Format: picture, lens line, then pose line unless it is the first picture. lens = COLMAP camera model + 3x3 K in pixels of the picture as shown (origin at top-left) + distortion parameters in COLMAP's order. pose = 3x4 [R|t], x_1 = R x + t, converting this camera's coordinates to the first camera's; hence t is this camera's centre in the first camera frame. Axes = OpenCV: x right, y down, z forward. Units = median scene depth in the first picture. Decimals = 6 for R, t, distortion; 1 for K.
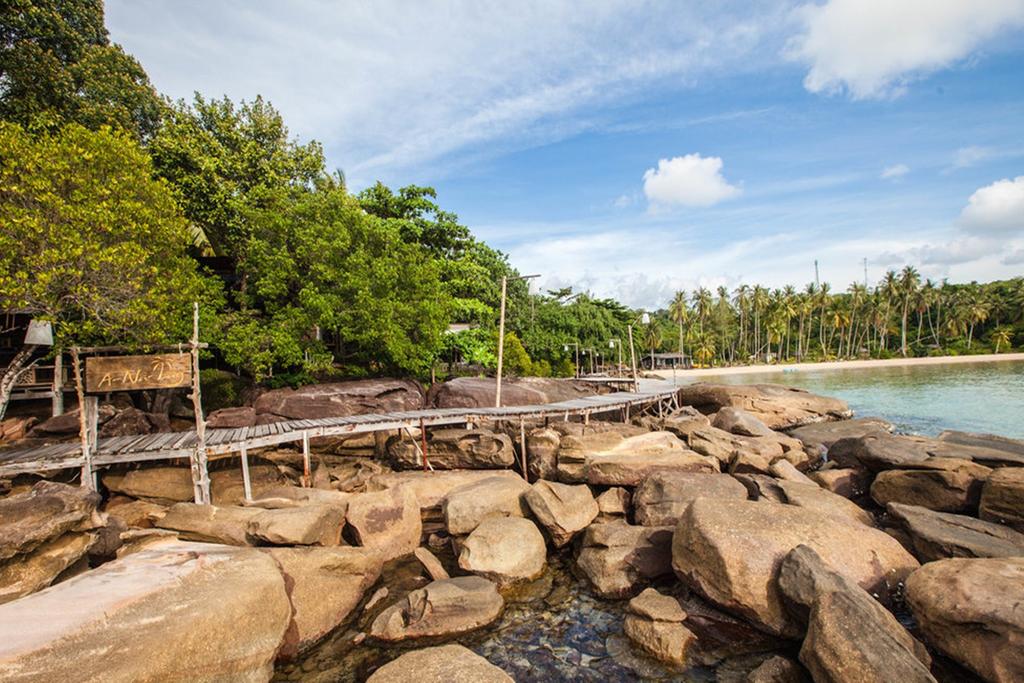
lens RADIAL K [[469.2, 0, 512.9], [0, 469.2, 362.4], [0, 0, 1]] dist [-0.048751, 0.016527]
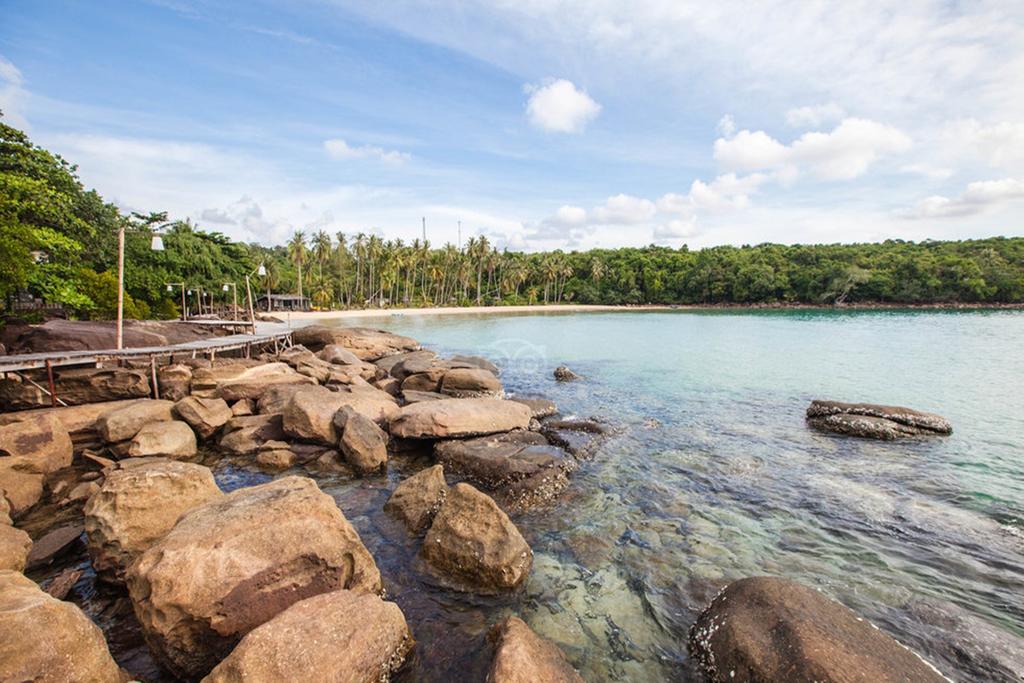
lens RADIAL K [[469.2, 0, 512.9], [0, 469.2, 362.4], [0, 0, 1]] dist [-0.048751, 0.016527]
pose [[0.716495, -0.051674, 0.695675, -0.066854], [-0.035093, 0.993320, 0.109926, -0.013291], [-0.696709, -0.103175, 0.709896, -0.227662]]
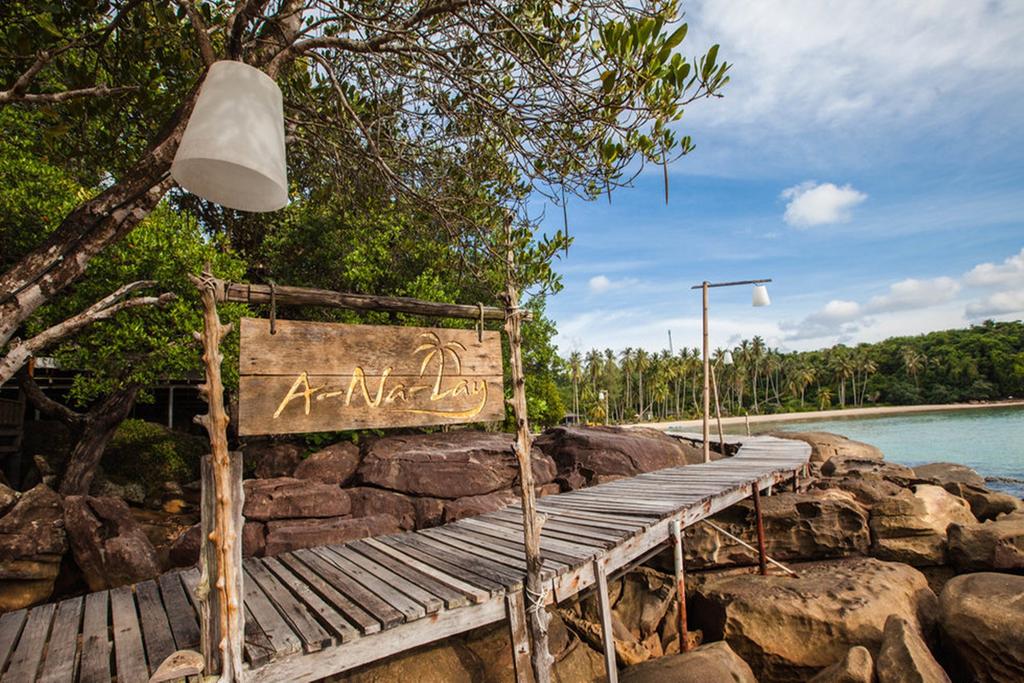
lens RADIAL K [[469.2, 0, 512.9], [0, 469.2, 362.4], [0, 0, 1]] dist [-0.048751, 0.016527]
pose [[0.966017, 0.024630, 0.257301, -0.280451], [0.008807, 0.991735, -0.128000, 0.019402], [-0.258327, 0.125916, 0.957816, 0.222105]]
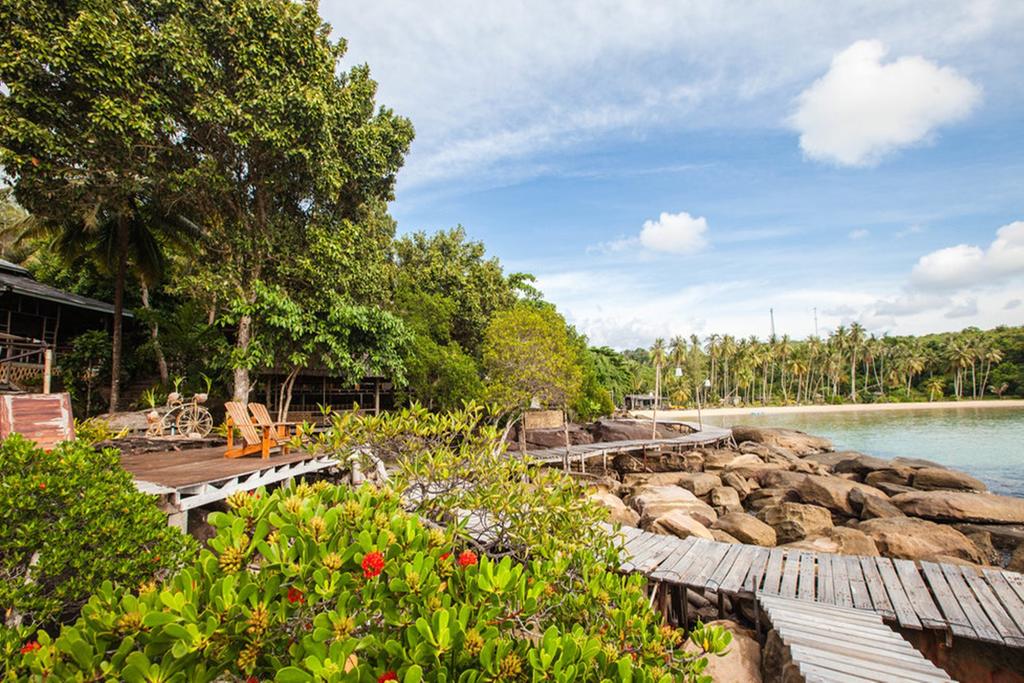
lens RADIAL K [[469.2, 0, 512.9], [0, 469.2, 362.4], [0, 0, 1]] dist [-0.048751, 0.016527]
pose [[0.996900, 0.031002, 0.072315, -0.384211], [-0.025437, 0.996735, -0.076637, -0.024299], [-0.074455, 0.074560, 0.994433, -0.388169]]
